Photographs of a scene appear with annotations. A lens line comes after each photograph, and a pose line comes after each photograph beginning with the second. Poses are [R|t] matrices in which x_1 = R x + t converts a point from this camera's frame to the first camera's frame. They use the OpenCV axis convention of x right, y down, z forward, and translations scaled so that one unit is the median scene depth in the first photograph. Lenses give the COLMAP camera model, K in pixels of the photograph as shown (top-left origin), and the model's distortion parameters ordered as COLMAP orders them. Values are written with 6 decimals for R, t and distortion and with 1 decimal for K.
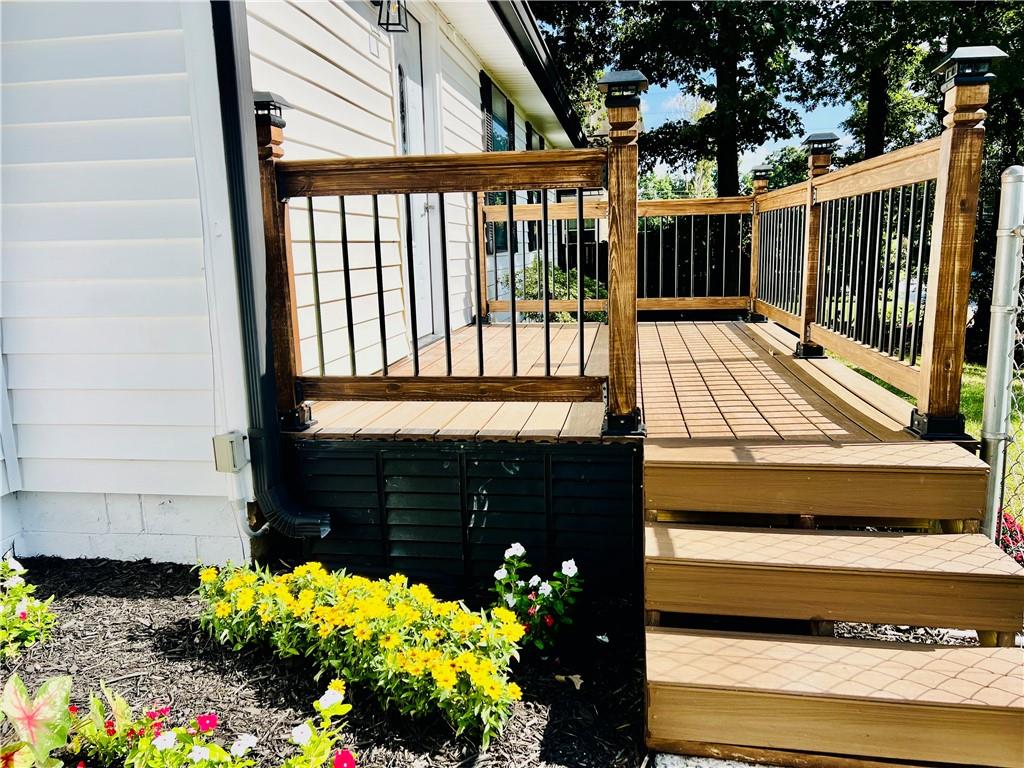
lens RADIAL K [[780.0, 0, 511.8], [0, 780.0, 387.9], [0, 0, 1]] dist [0.062768, -0.068702]
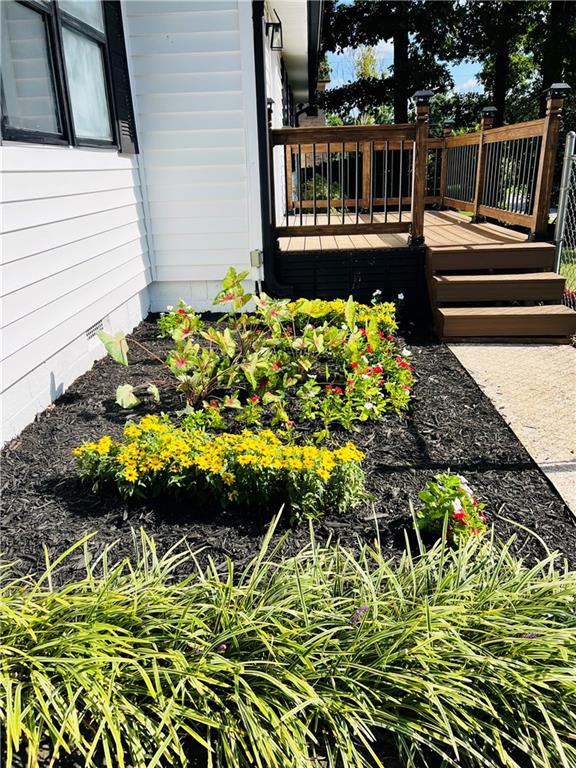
lens RADIAL K [[585.0, 0, 283.8], [0, 585.0, 385.2], [0, 0, 1]] dist [0.062768, -0.068702]
pose [[0.994094, -0.046275, 0.098163, -0.474392], [0.029117, 0.985096, 0.169521, 0.163424], [-0.104544, -0.165661, 0.980626, -0.845412]]
